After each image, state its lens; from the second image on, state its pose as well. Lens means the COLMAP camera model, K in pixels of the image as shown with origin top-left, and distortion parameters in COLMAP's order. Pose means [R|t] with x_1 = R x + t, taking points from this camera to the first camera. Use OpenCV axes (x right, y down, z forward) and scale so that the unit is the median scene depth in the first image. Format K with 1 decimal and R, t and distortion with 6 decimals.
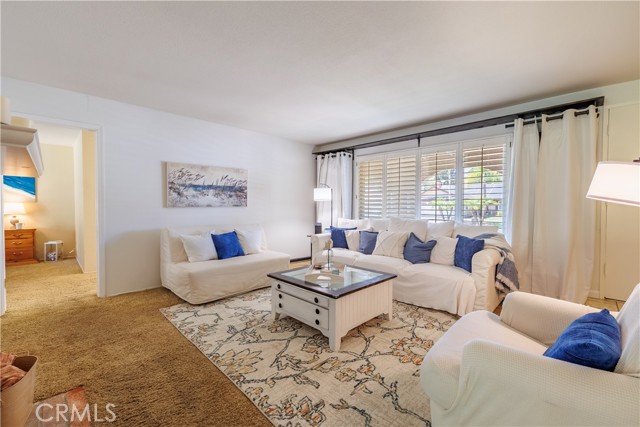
lens RADIAL K [[273.9, 0, 321.7], [0, 273.9, 210.0], [0, 0, 1]] dist [-0.001152, 0.000815]
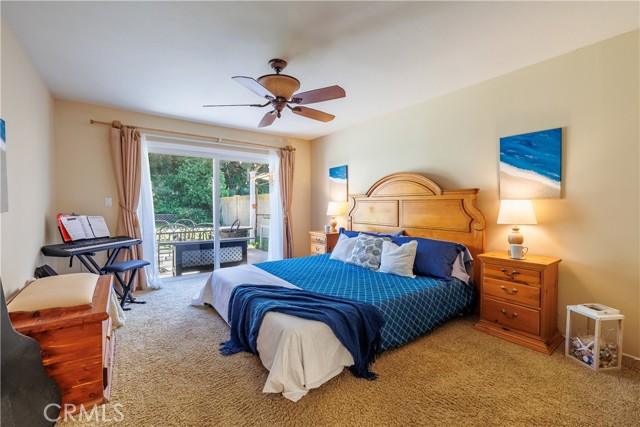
lens RADIAL K [[273.9, 0, 316.1], [0, 273.9, 209.8], [0, 0, 1]] dist [-0.001152, 0.000815]
pose [[-0.140306, 0.014655, -0.990000, -0.806369], [-0.019145, 0.999663, 0.017511, -0.014371], [0.989923, 0.021410, -0.139978, 0.961684]]
